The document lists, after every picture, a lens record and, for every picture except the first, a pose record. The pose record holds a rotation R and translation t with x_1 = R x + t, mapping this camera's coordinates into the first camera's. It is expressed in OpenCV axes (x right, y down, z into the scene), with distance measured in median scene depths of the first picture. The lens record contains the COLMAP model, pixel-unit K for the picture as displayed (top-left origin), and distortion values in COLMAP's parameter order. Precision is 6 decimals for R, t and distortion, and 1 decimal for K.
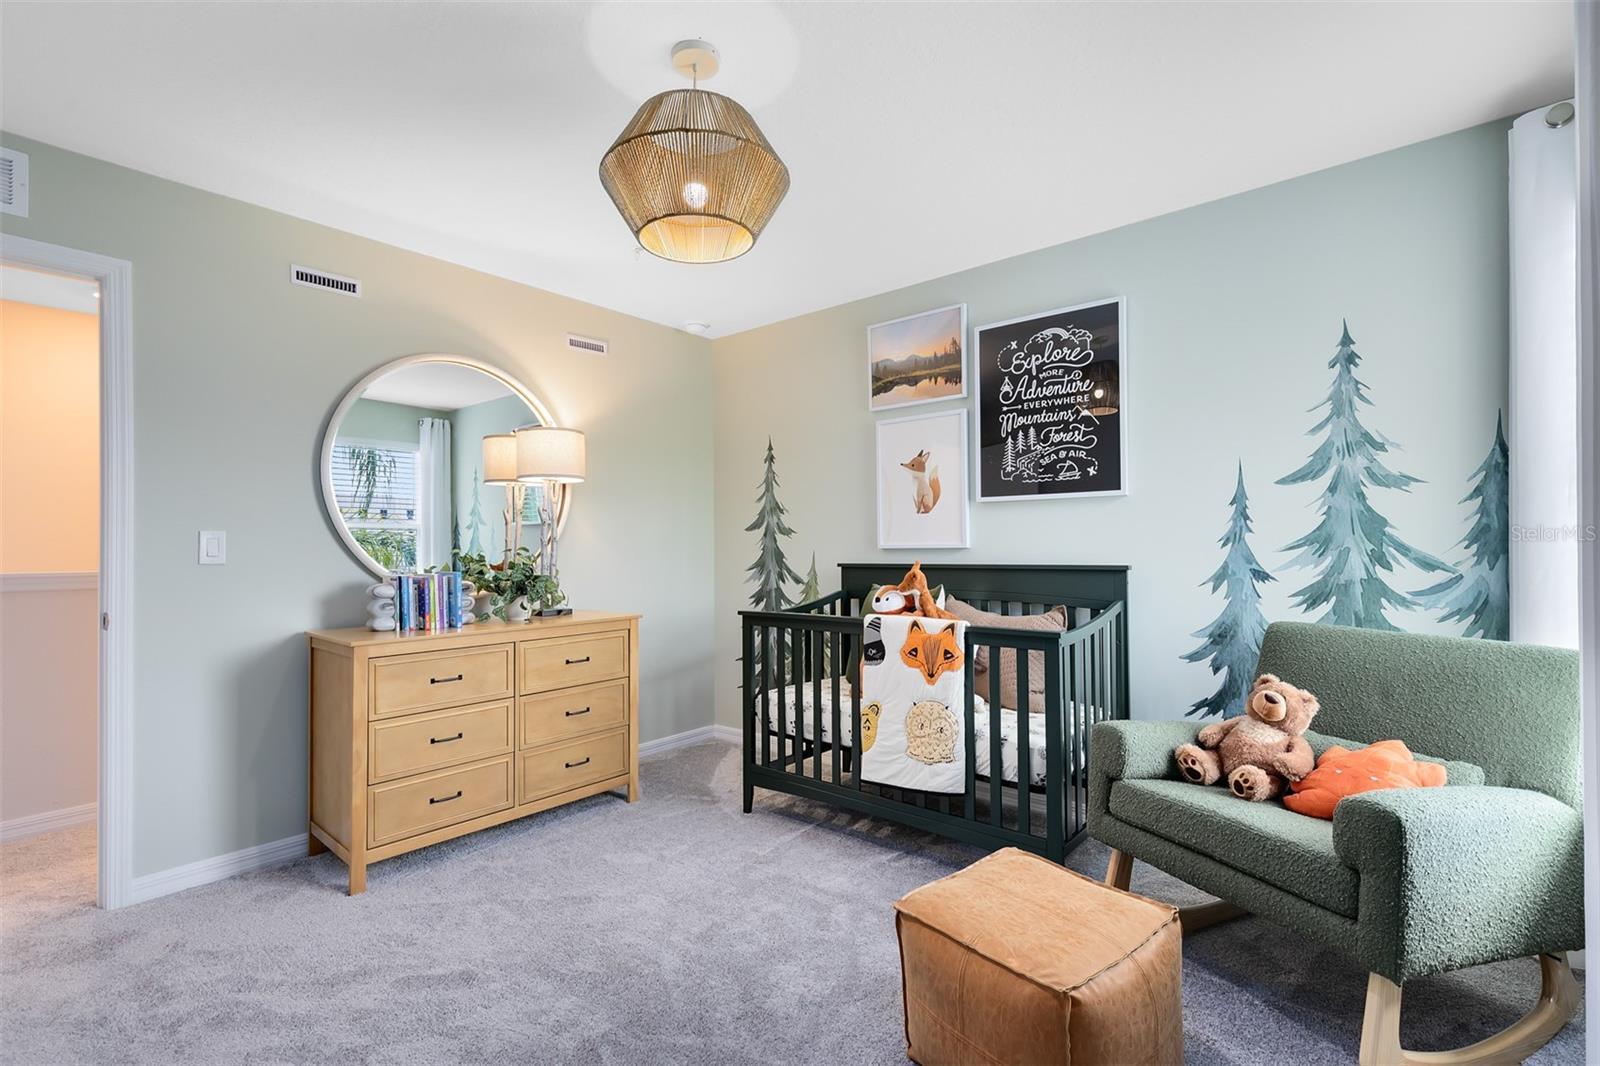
lens RADIAL K [[733.5, 0, 796.3], [0, 733.5, 534.1], [0, 0, 1]] dist [0.007351, 0.000092]
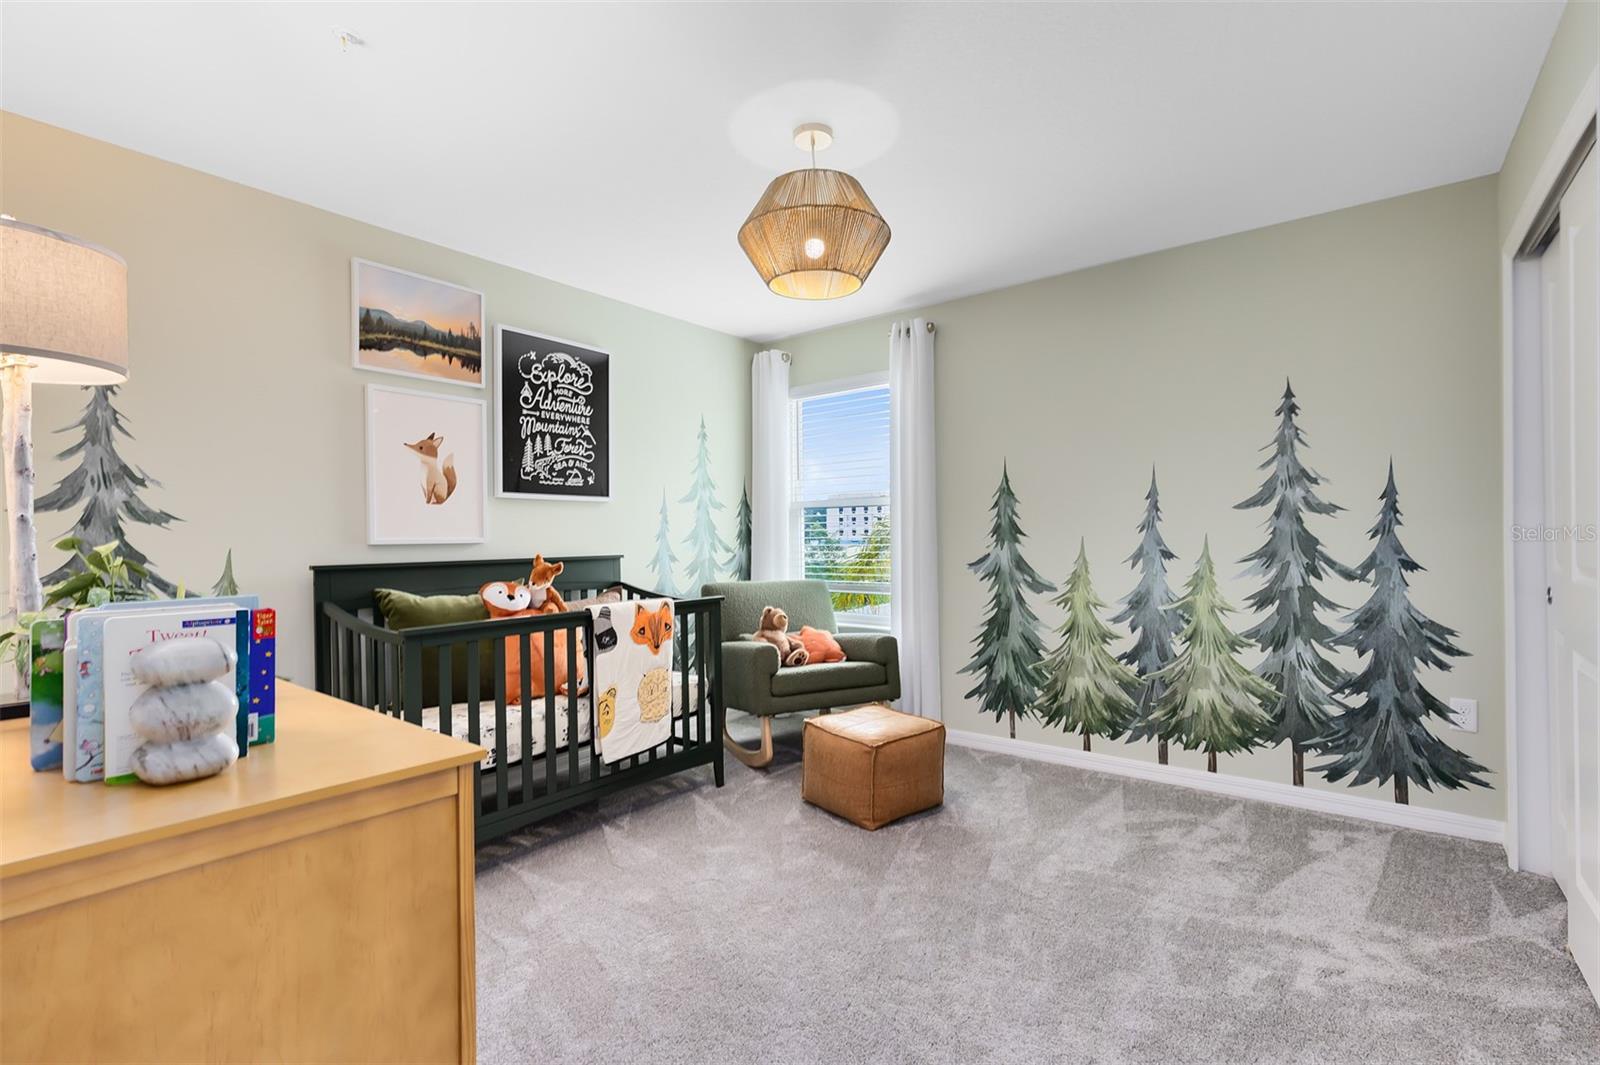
lens RADIAL K [[733.5, 0, 795.6], [0, 733.5, 538.6], [0, 0, 1]] dist [0.007351, 0.000092]
pose [[-0.045080, 0.007773, 0.998953, -0.821204], [-0.005868, 0.999950, -0.008046, 0.020440], [-0.998966, -0.006224, -0.045032, 0.672323]]
